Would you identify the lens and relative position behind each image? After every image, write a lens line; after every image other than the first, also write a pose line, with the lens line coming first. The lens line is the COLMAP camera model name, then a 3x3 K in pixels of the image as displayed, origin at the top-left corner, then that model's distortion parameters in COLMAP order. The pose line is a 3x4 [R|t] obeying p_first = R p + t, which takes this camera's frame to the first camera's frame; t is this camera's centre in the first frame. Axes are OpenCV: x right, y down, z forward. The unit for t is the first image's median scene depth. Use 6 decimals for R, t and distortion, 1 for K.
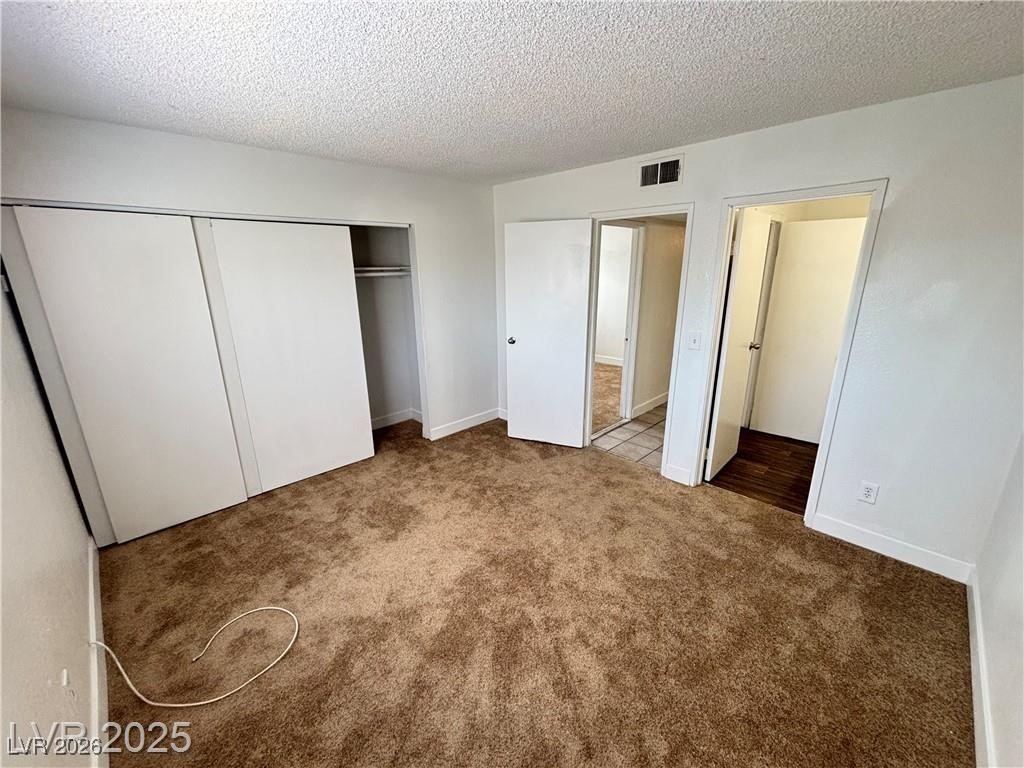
lens RADIAL K [[411.3, 0, 512.0], [0, 411.3, 384.0], [0, 0, 1]] dist [0.003846, -0.000512]
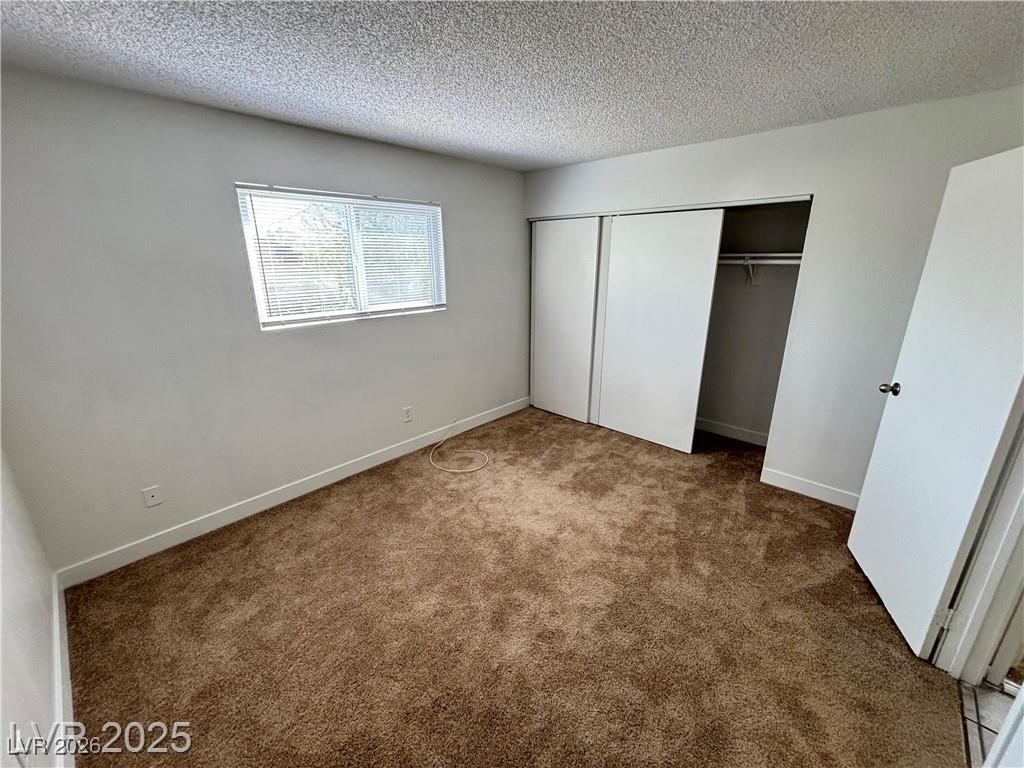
lens RADIAL K [[412.1, 0, 506.8], [0, 412.1, 381.7], [0, 0, 1]] dist [0.008329, -0.000222]
pose [[0.038349, 0.305290, -0.951487, 0.616882], [-0.270689, 0.919759, 0.284201, -0.164255], [0.961903, 0.246658, 0.117911, 0.540511]]
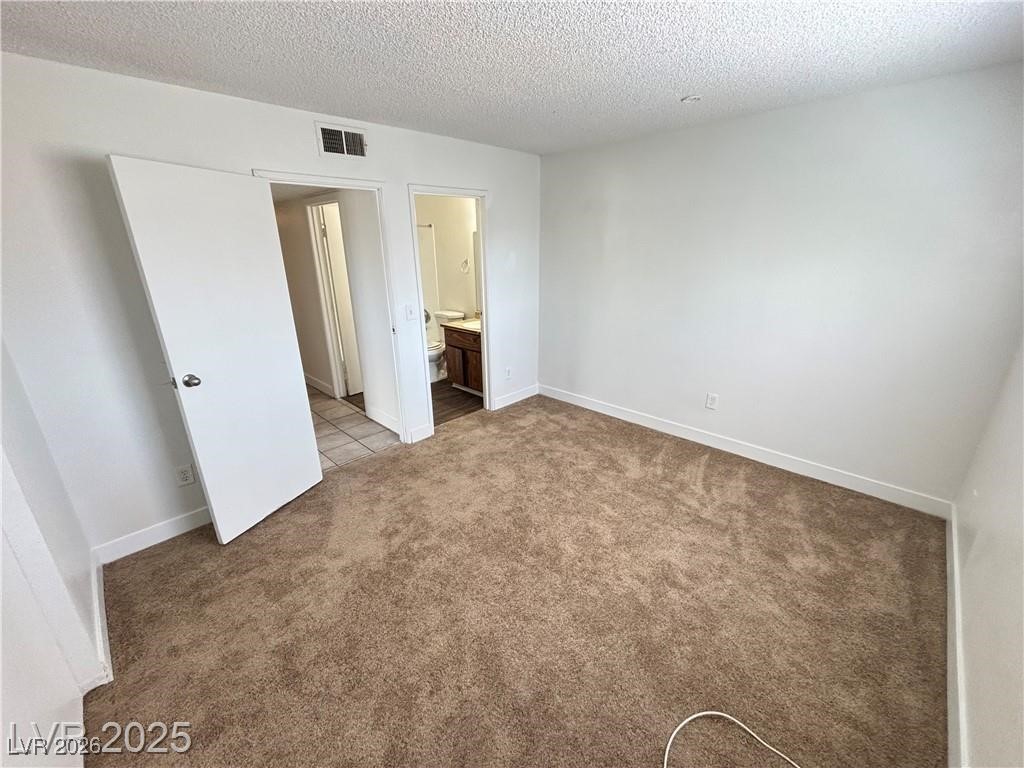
lens RADIAL K [[411.3, 0, 512.0], [0, 411.3, 384.0], [0, 0, 1]] dist [0.003846, -0.000512]
pose [[-0.016643, -0.310685, 0.950367, -0.657136], [0.289682, 0.908234, 0.301985, -0.177091], [-0.956978, 0.280330, 0.074884, 0.679020]]
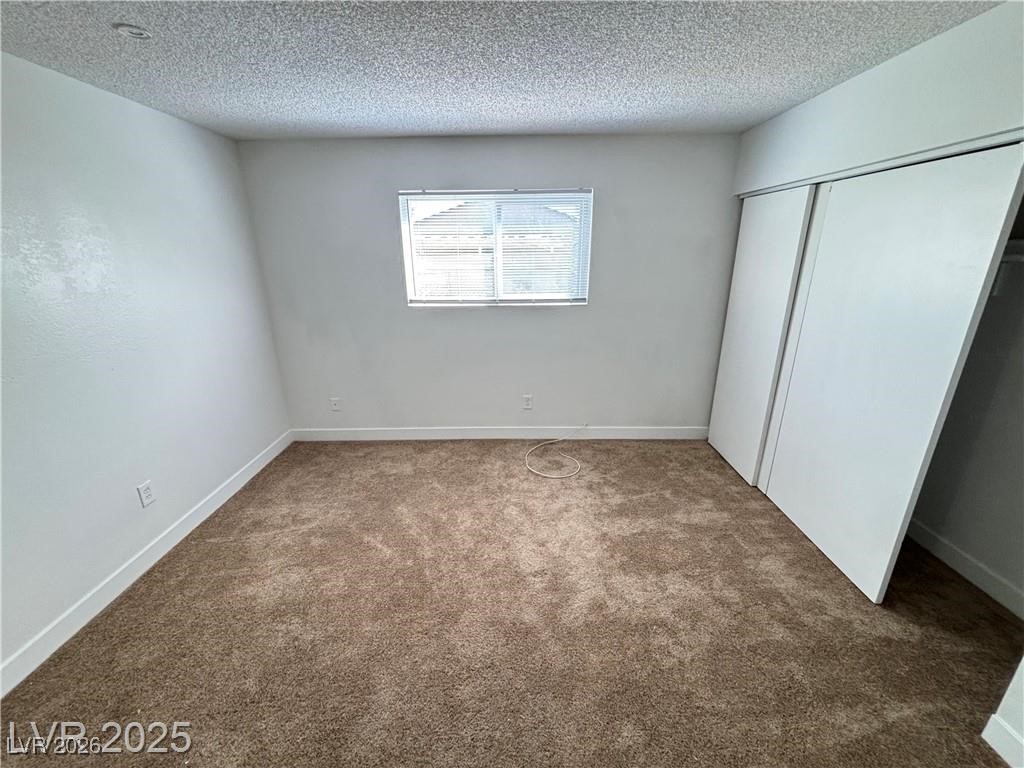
lens RADIAL K [[411.3, 0, 512.0], [0, 411.3, 384.0], [0, 0, 1]] dist [0.003846, -0.000512]
pose [[-0.703140, 0.244988, -0.667514, 0.343733], [-0.179117, 0.847470, 0.499711, -0.304387], [0.688122, 0.470930, -0.552009, 1.028061]]
